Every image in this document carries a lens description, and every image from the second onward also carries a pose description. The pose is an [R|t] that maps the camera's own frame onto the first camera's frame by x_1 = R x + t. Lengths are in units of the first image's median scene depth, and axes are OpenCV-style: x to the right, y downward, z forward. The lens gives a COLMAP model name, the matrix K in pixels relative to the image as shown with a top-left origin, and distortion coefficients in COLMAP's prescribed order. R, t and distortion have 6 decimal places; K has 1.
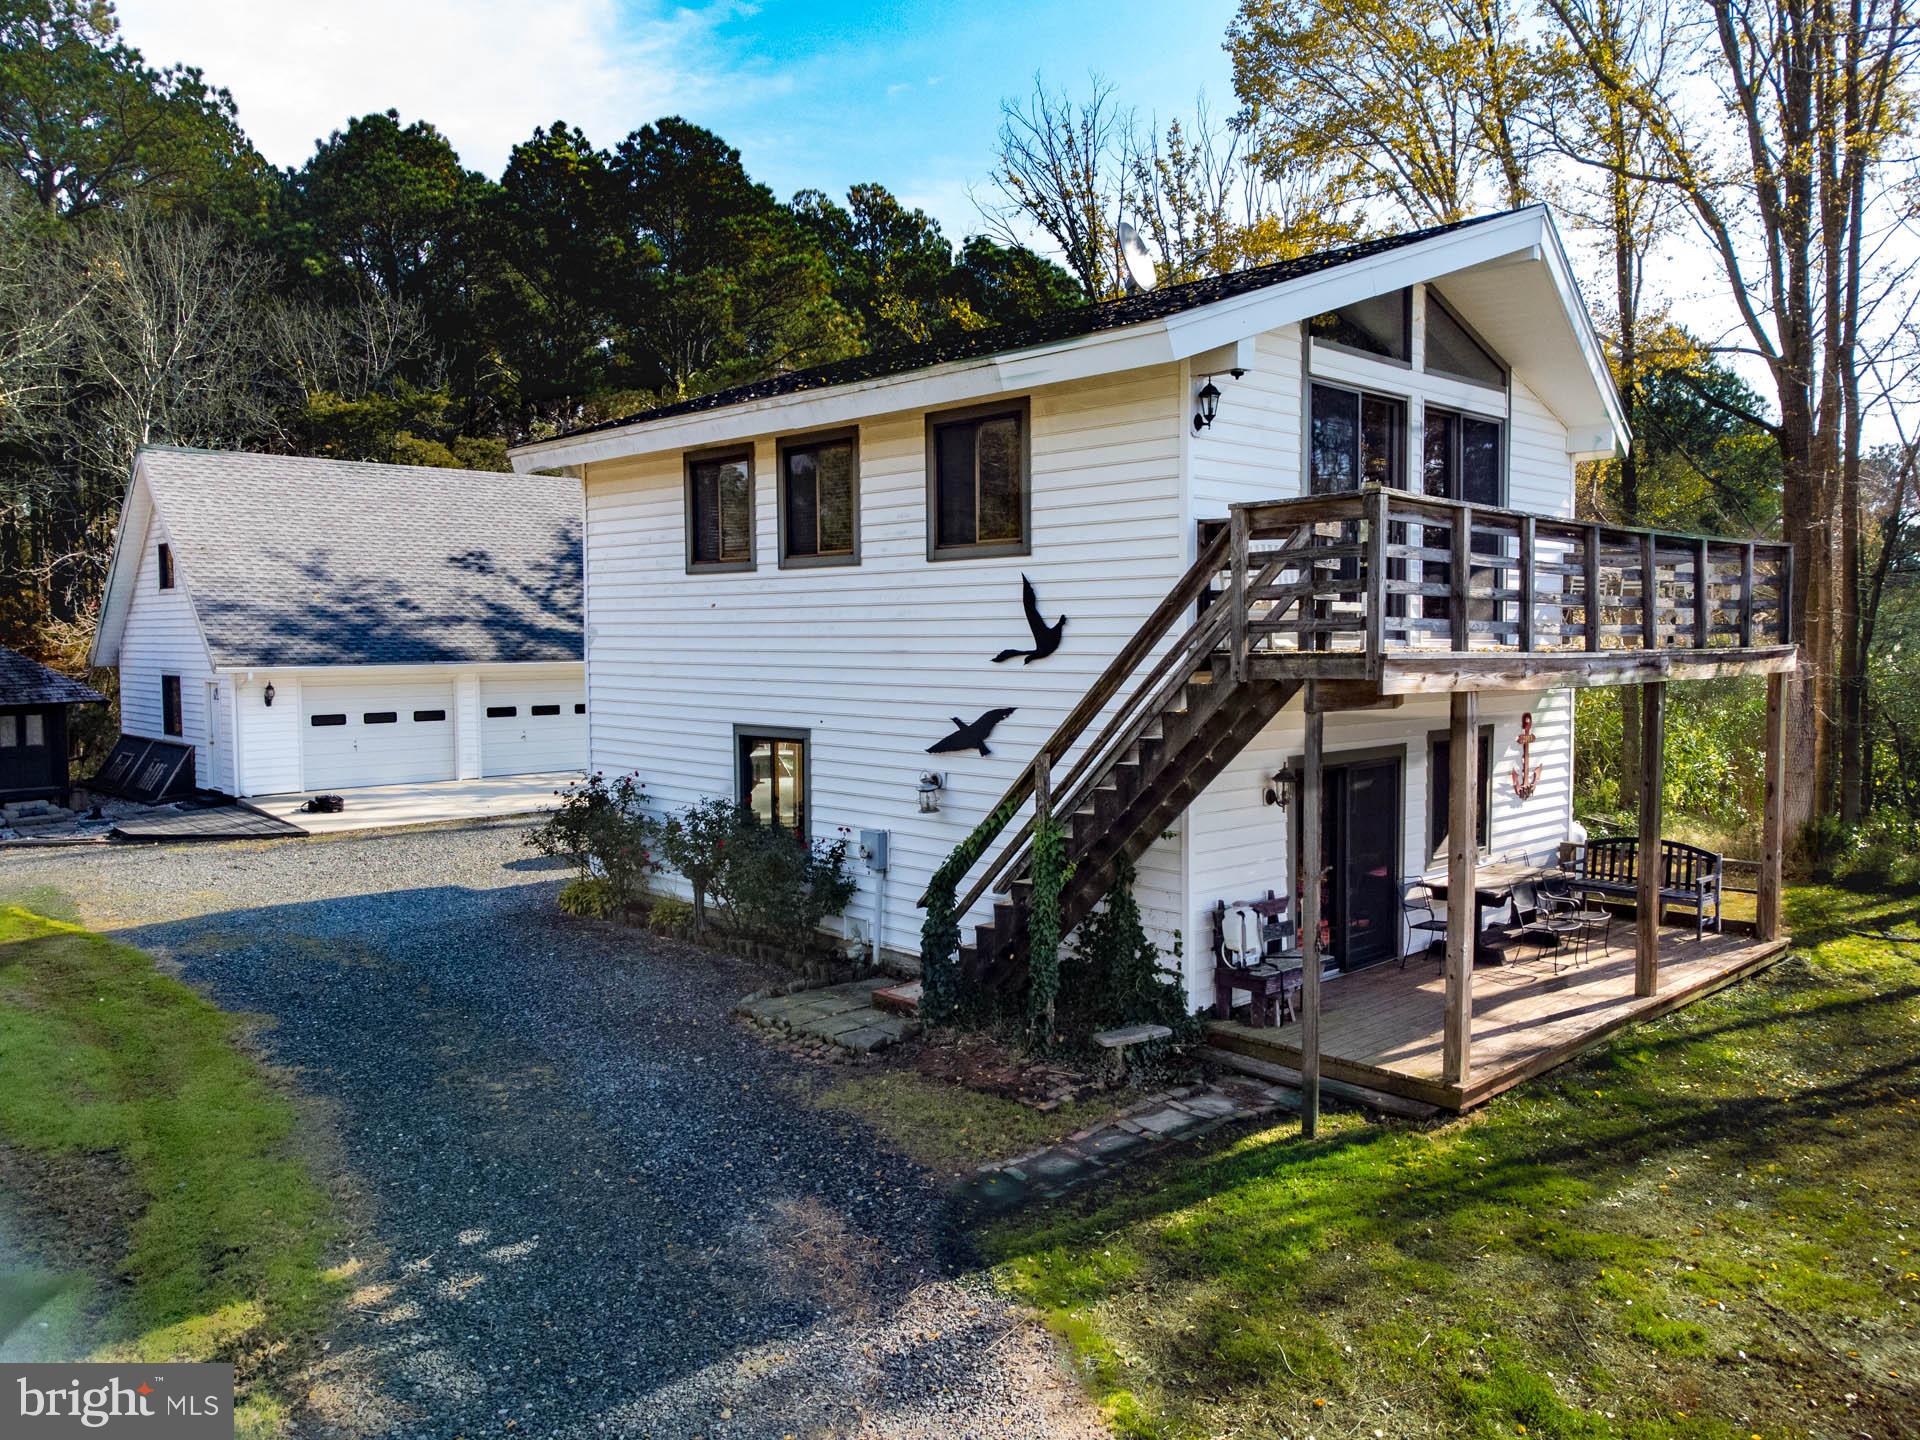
lens RADIAL K [[1383.2, 0, 954.8], [0, 1383.2, 740.0], [0, 0, 1]] dist [0.013134, 0.003103]
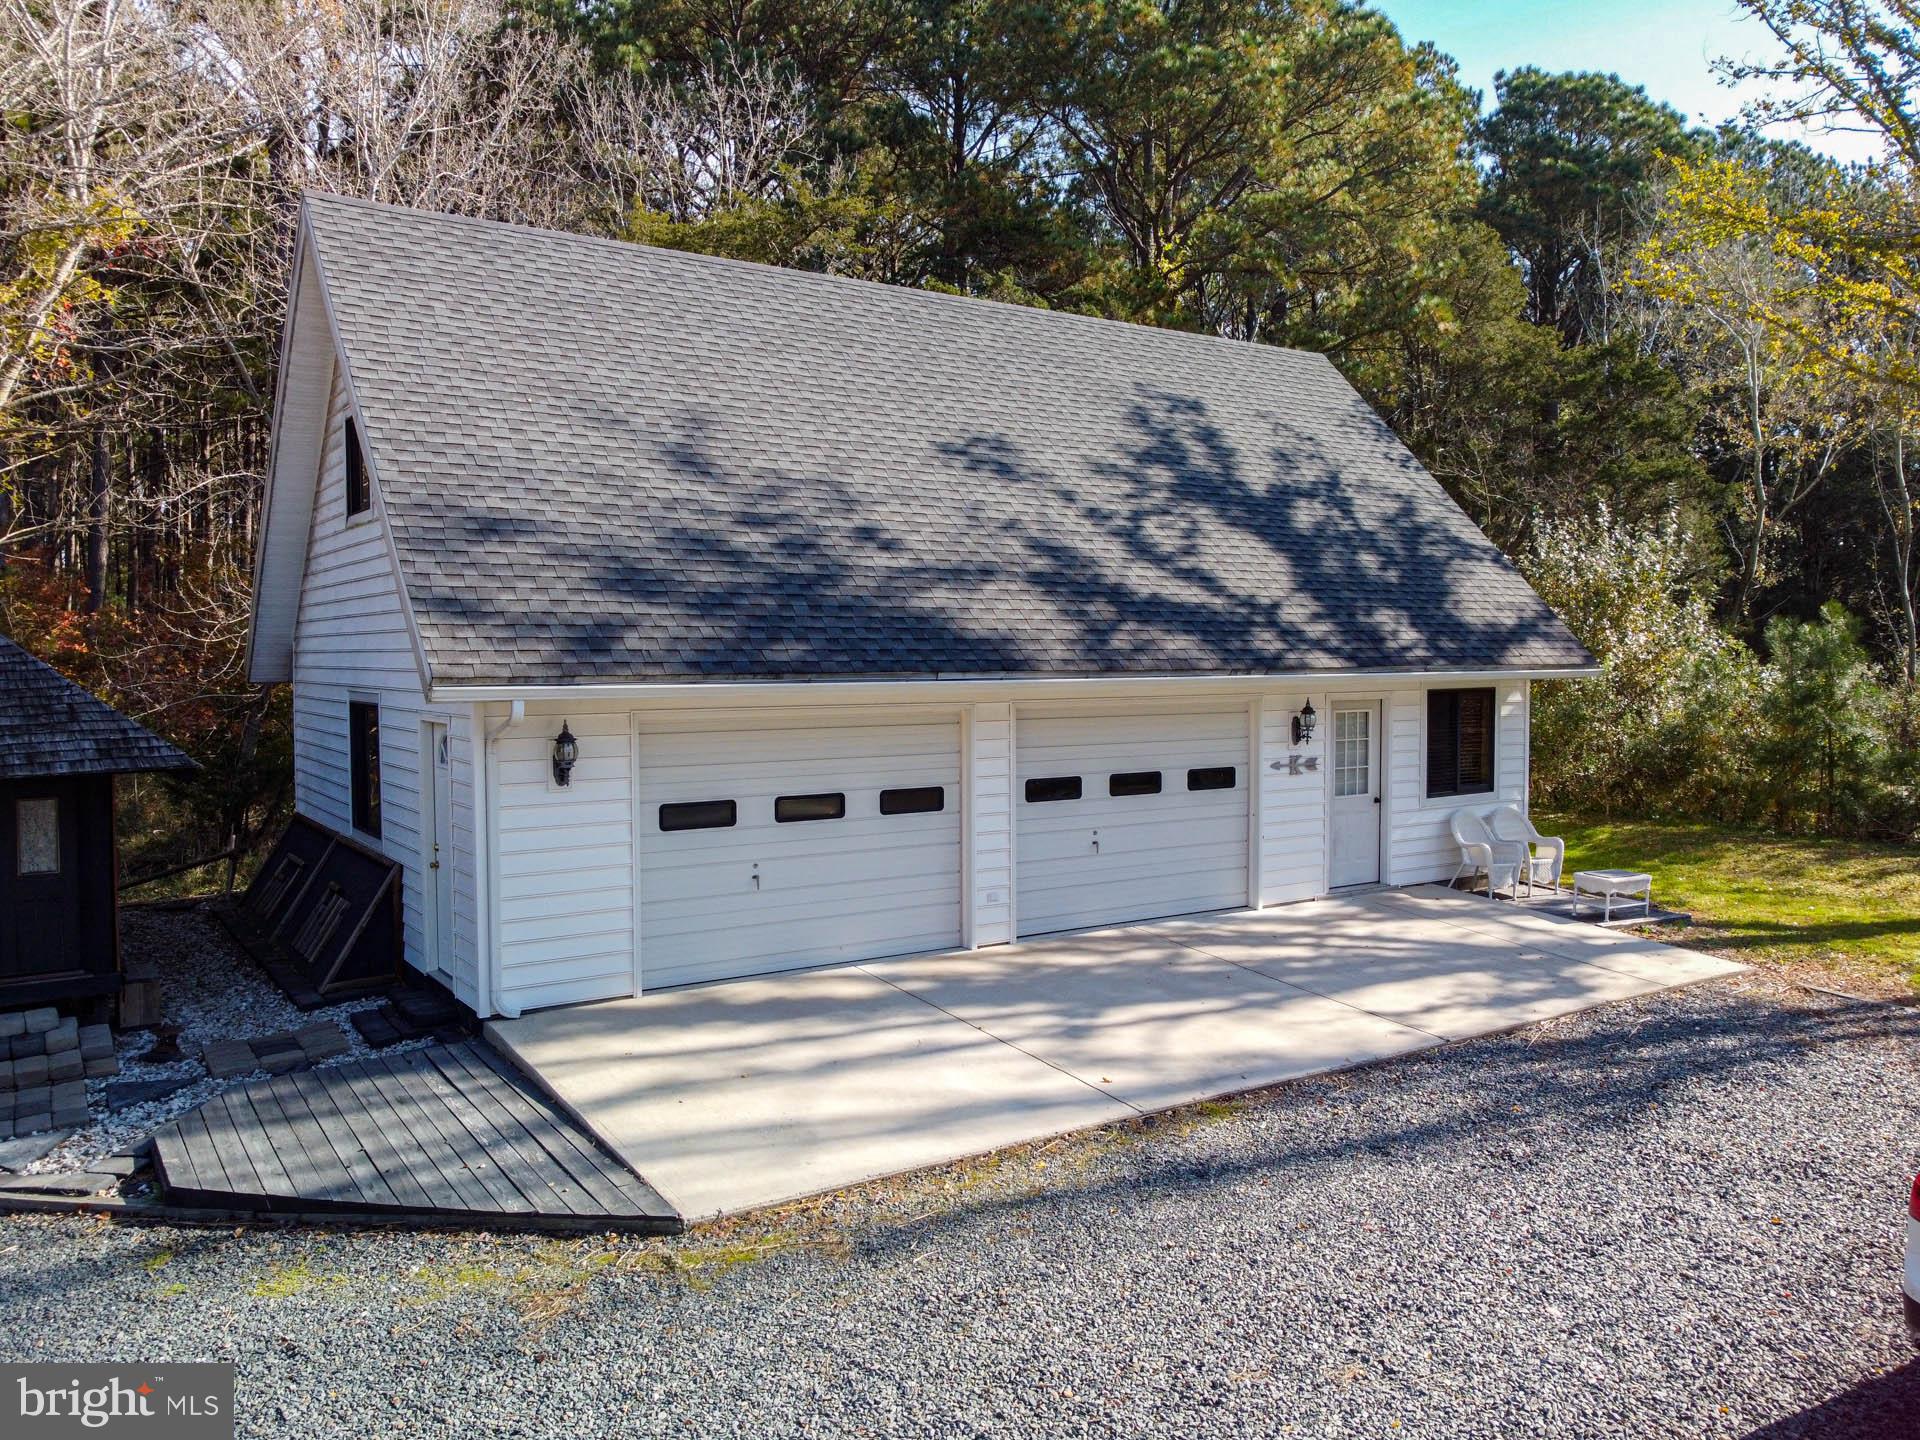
lens RADIAL K [[1383.2, 0, 961.5], [0, 1383.2, 708.3], [0, 0, 1]] dist [0.013134, 0.003103]
pose [[0.985107, 0.004231, -0.171890, -0.292081], [-0.010489, 0.999314, -0.035518, -0.030868], [0.171622, 0.036792, 0.984476, 0.584767]]
